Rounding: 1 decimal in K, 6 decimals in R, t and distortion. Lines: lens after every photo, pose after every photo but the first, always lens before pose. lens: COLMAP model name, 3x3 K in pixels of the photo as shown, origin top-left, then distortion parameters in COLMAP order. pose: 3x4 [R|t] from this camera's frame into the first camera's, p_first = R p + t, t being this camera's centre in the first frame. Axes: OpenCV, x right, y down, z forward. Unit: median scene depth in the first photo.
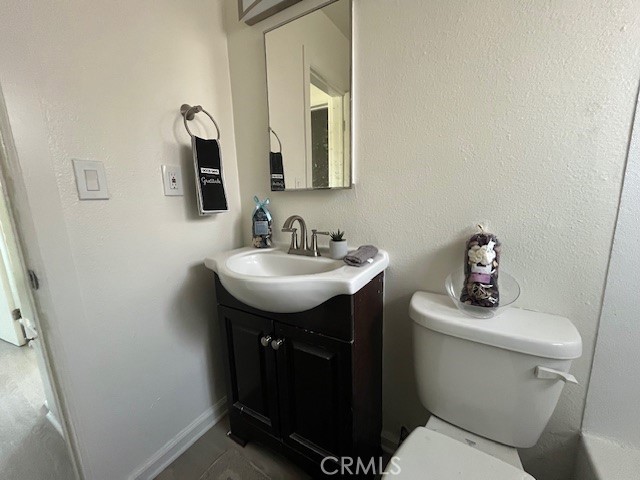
lens RADIAL K [[260.0, 0, 320.0], [0, 260.0, 240.0], [0, 0, 1]] dist [-0.002150, -0.000363]
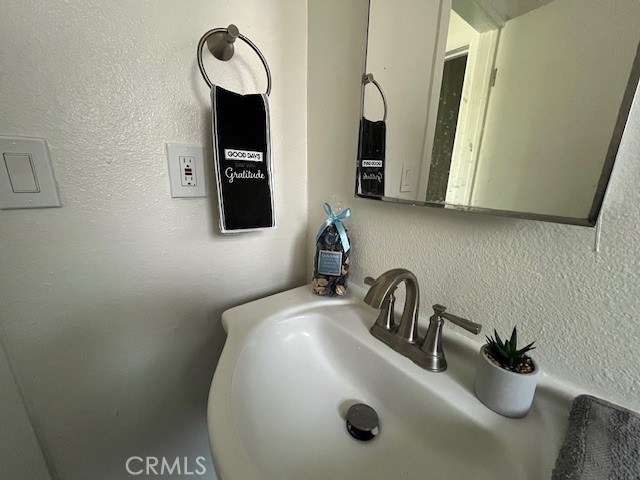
lens RADIAL K [[260.0, 0, 320.0], [0, 260.0, 240.0], [0, 0, 1]] dist [-0.002150, -0.000363]
pose [[0.929855, 0.134196, -0.342579, -0.067085], [-0.104644, 0.989117, 0.103425, -0.155942], [0.352730, -0.060322, 0.933779, 0.513283]]
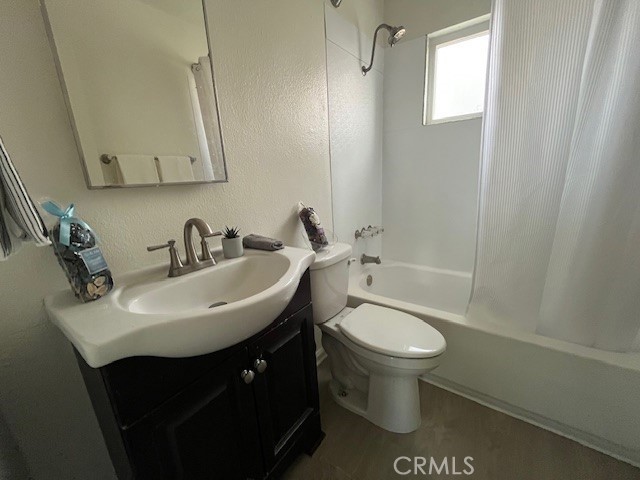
lens RADIAL K [[260.0, 0, 320.0], [0, 260.0, 240.0], [0, 0, 1]] dist [-0.002150, -0.000363]
pose [[0.097159, -0.221306, 0.970352, -0.721116], [0.223216, 0.954973, 0.195449, -0.091279], [-0.969915, 0.197609, 0.142183, 0.497283]]
